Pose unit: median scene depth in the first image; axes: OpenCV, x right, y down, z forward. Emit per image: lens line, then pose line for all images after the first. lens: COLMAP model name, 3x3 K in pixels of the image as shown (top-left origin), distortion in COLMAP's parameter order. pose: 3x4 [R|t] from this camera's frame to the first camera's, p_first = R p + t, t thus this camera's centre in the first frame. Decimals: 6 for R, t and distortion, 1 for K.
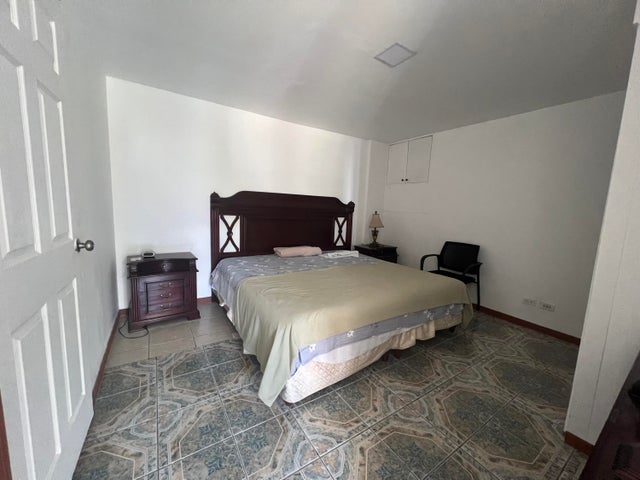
lens RADIAL K [[255.3, 0, 318.9], [0, 255.3, 240.2], [0, 0, 1]] dist [-0.005928, 0.001388]
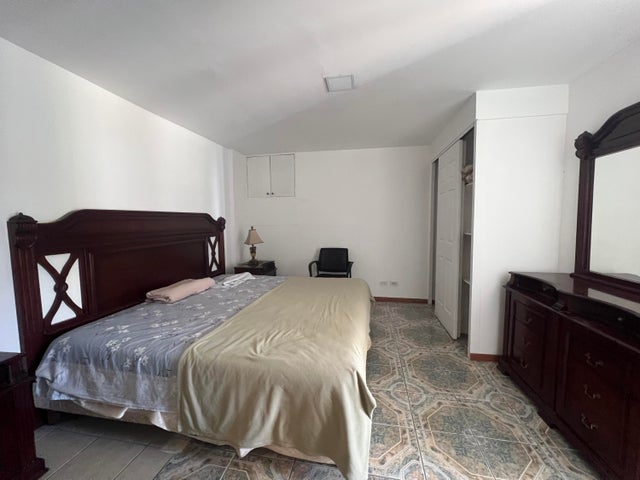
lens RADIAL K [[257.0, 0, 319.9], [0, 257.0, 239.3], [0, 0, 1]] dist [0.000711, -0.000782]
pose [[0.684402, -0.108556, 0.720978, -0.328438], [0.135205, 0.990599, 0.020807, -0.059522], [-0.716459, 0.083240, 0.692645, 0.194445]]
